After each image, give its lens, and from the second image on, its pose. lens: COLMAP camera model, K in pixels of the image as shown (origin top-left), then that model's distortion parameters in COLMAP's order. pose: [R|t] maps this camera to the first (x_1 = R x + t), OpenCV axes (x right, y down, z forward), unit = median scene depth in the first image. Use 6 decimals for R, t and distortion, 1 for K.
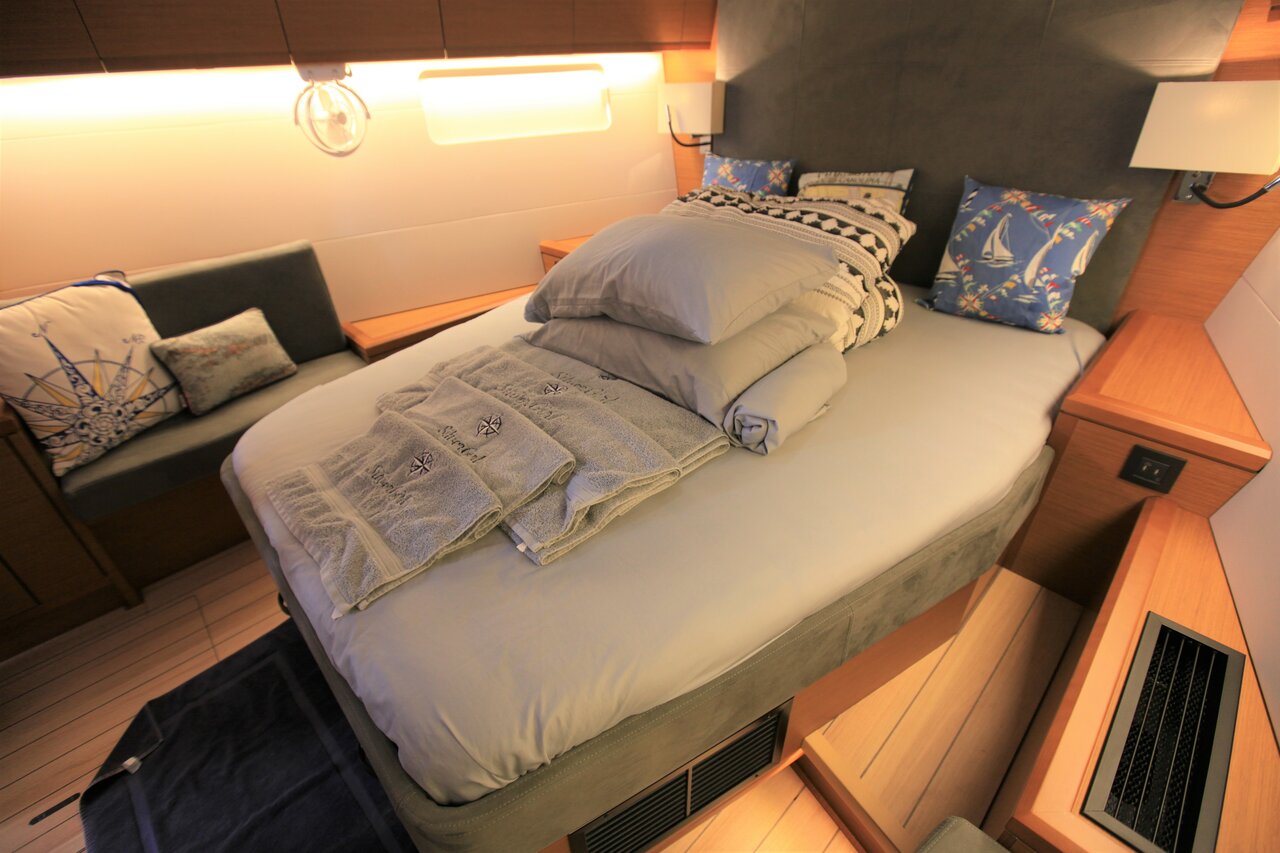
lens RADIAL K [[578.8, 0, 641.4], [0, 578.8, 429.2], [0, 0, 1]] dist [-0.001715, -0.000131]
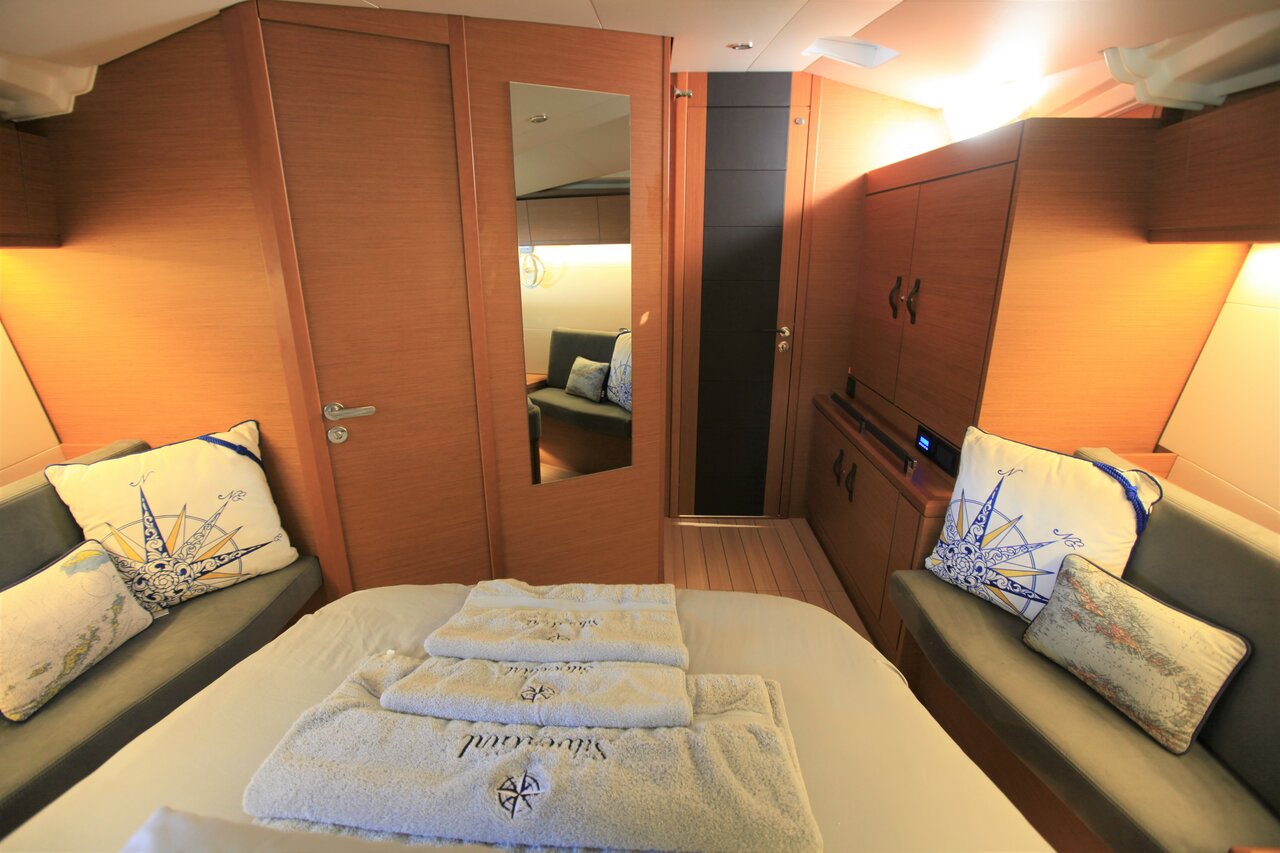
lens RADIAL K [[578.8, 0, 640.3], [0, 578.8, 425.5], [0, 0, 1]] dist [-0.001715, -0.000131]
pose [[-0.721310, 0.234754, -0.651615, 0.030326], [-0.352825, 0.685045, 0.637360, -0.579750], [0.596009, 0.689640, -0.411303, 0.897767]]
